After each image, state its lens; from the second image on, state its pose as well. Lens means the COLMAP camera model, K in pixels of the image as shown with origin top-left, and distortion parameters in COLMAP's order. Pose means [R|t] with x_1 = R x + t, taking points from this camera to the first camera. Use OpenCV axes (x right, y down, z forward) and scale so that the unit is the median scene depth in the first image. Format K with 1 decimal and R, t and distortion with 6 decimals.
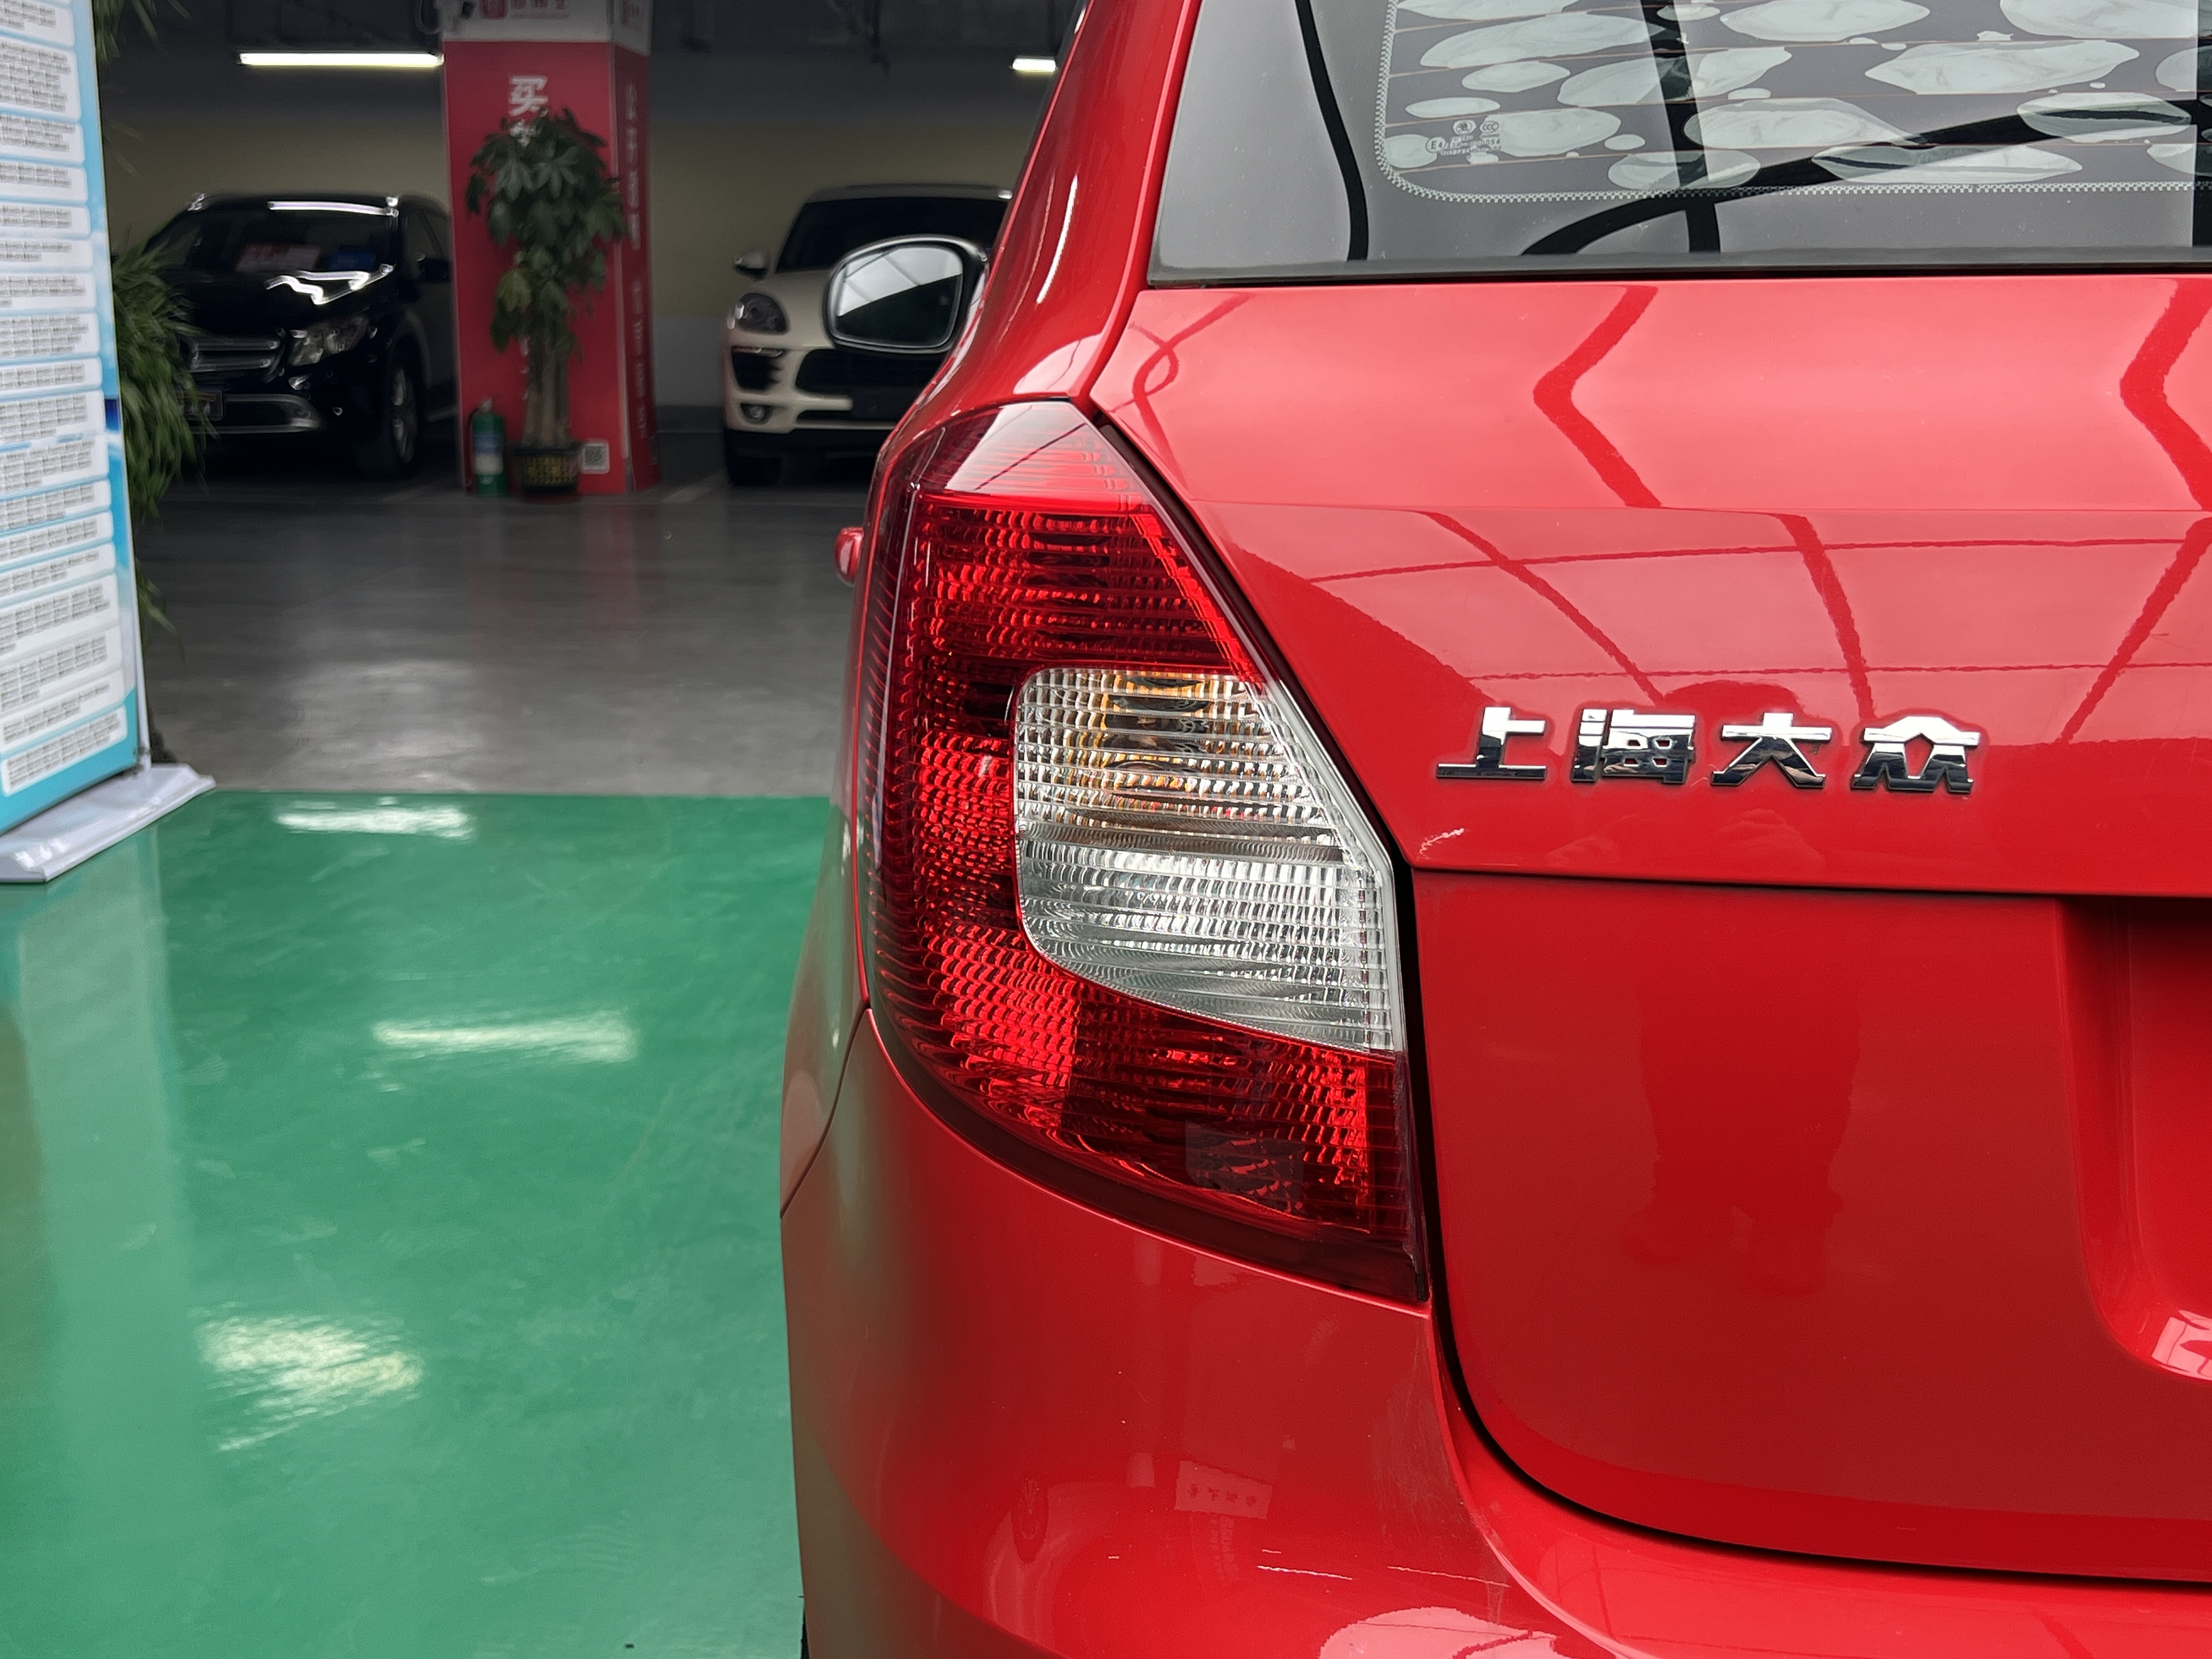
lens RADIAL K [[2569.6, 0, 1108.8], [0, 2569.6, 838.1], [0, 0, 1]] dist [0.048222, 0.000000]
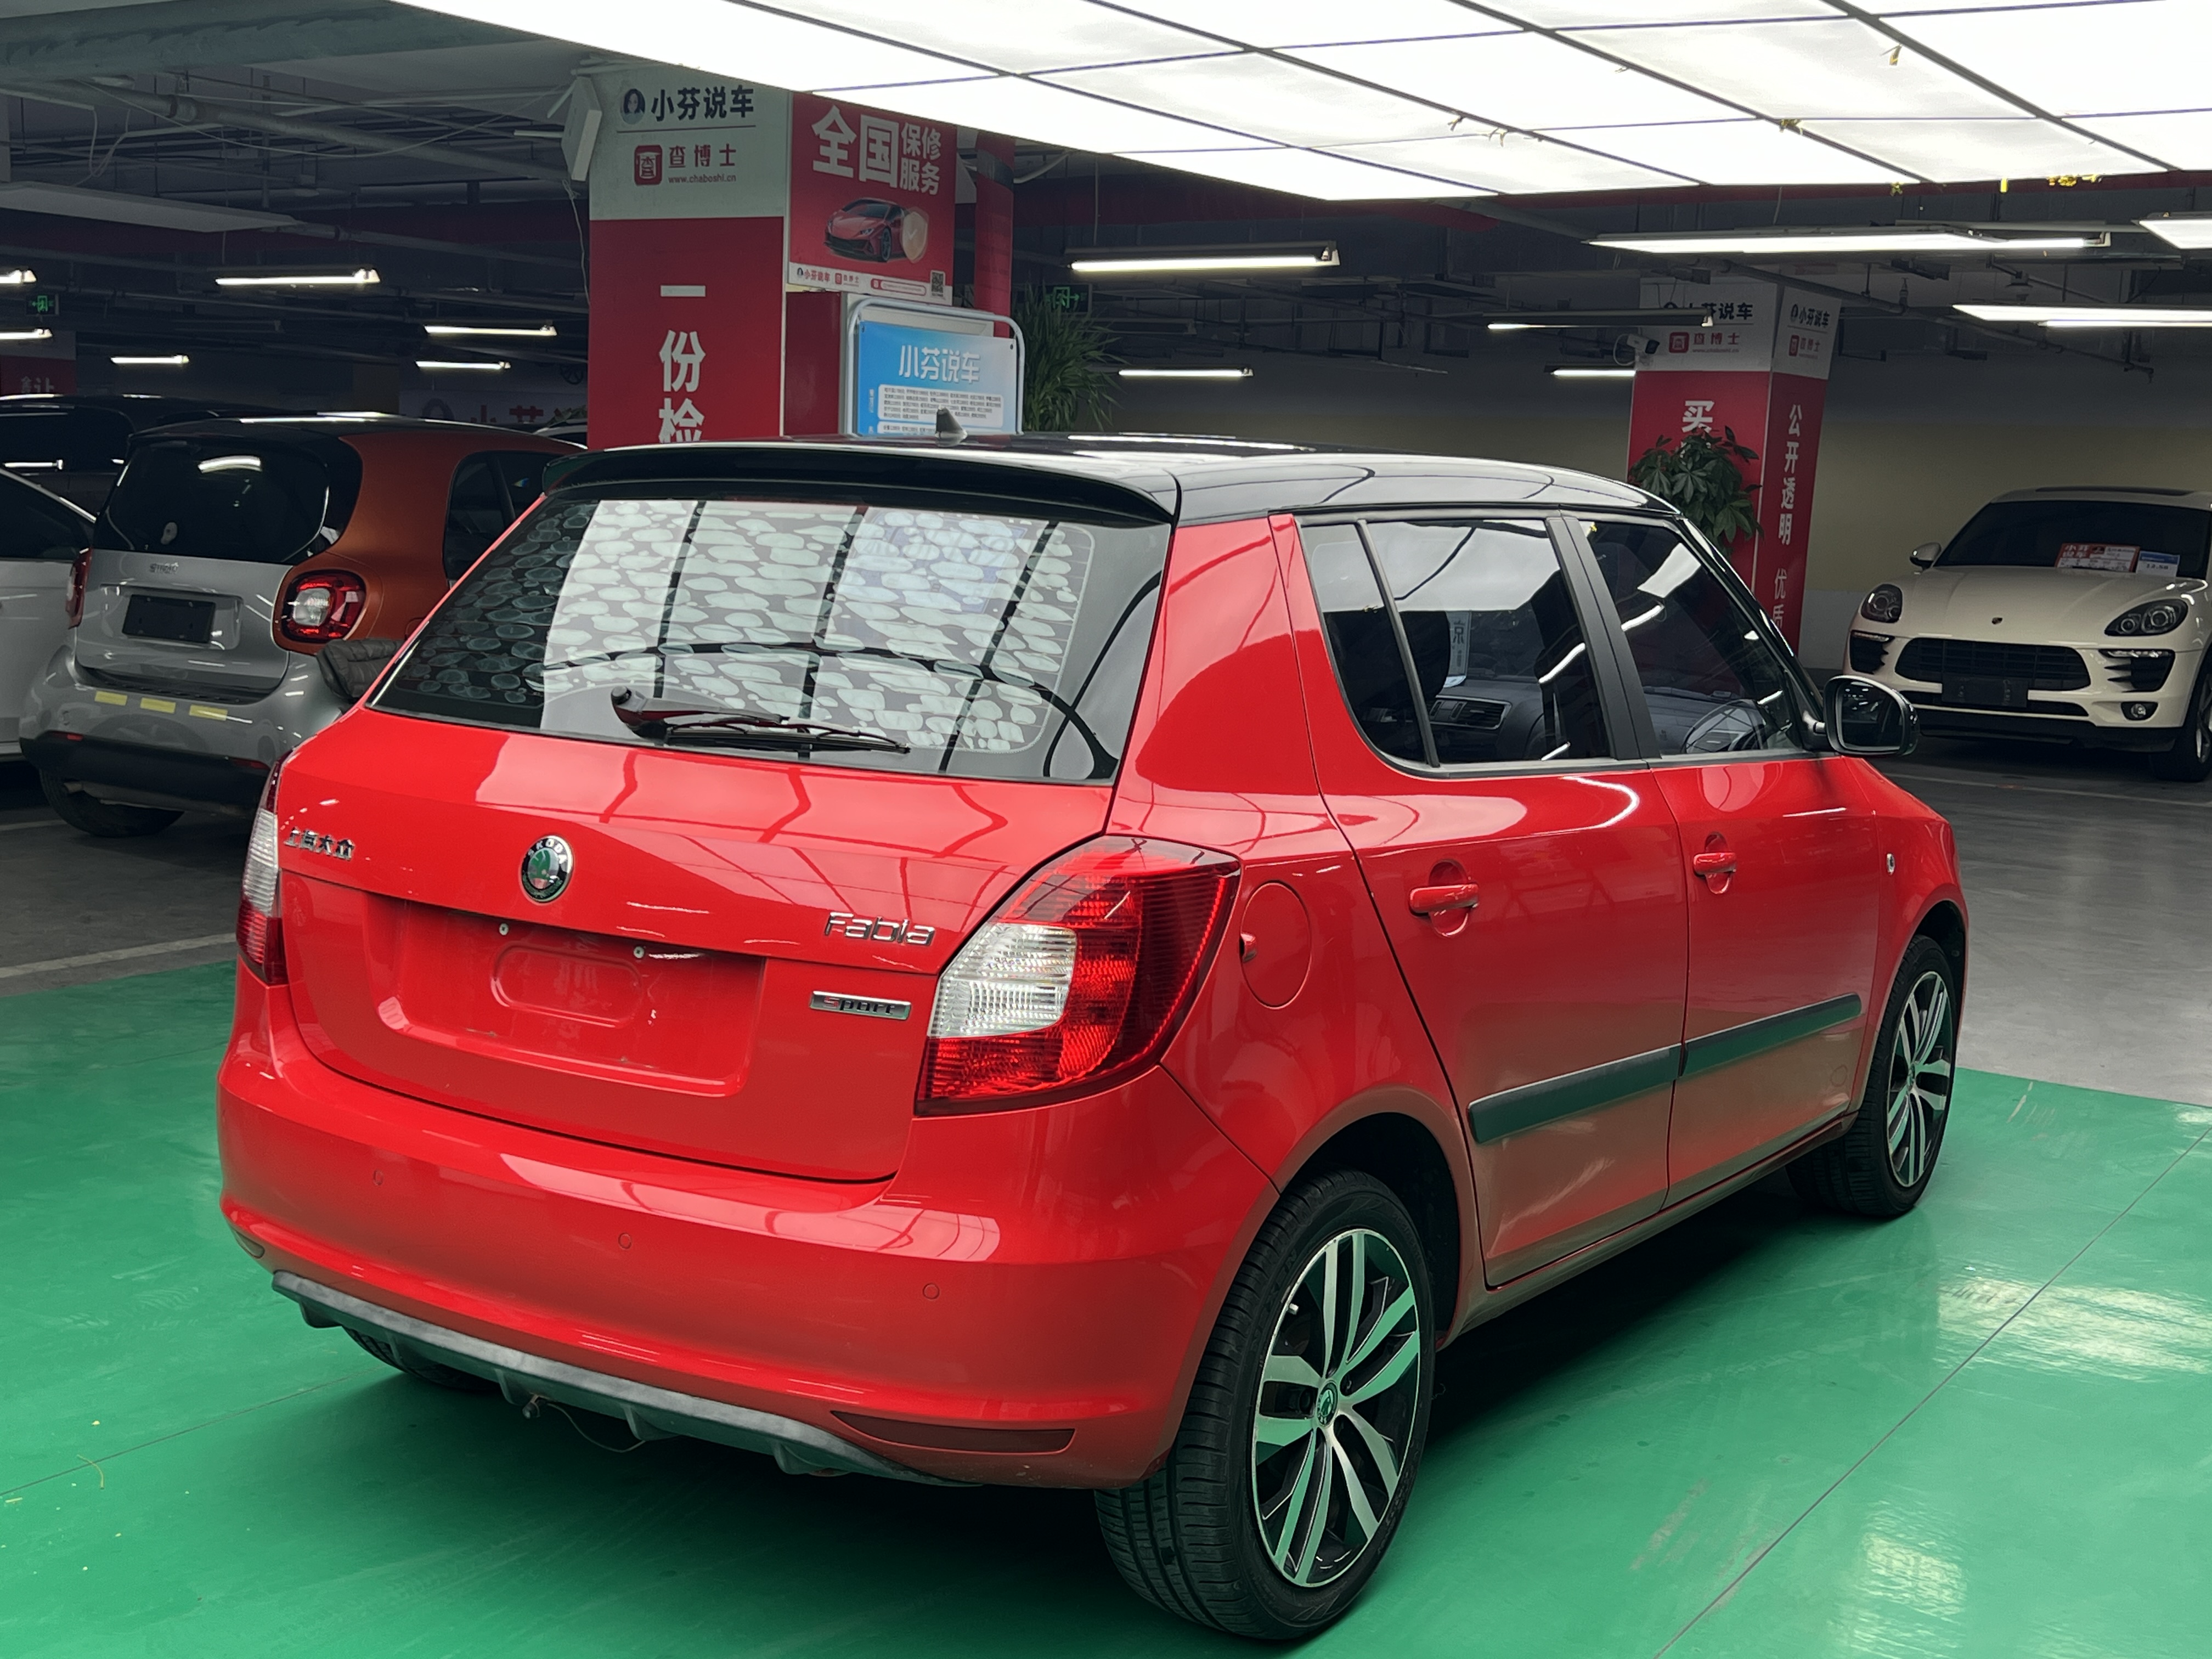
lens RADIAL K [[2569.6, 0, 1110.7], [0, 2569.6, 850.1], [0, 0, 1]] dist [0.048222, 0.000000]
pose [[0.823171, 0.109795, -0.557077, 0.513912], [-0.156218, 0.987055, -0.036298, -0.010430], [0.545881, 0.116905, 0.829667, -0.235917]]
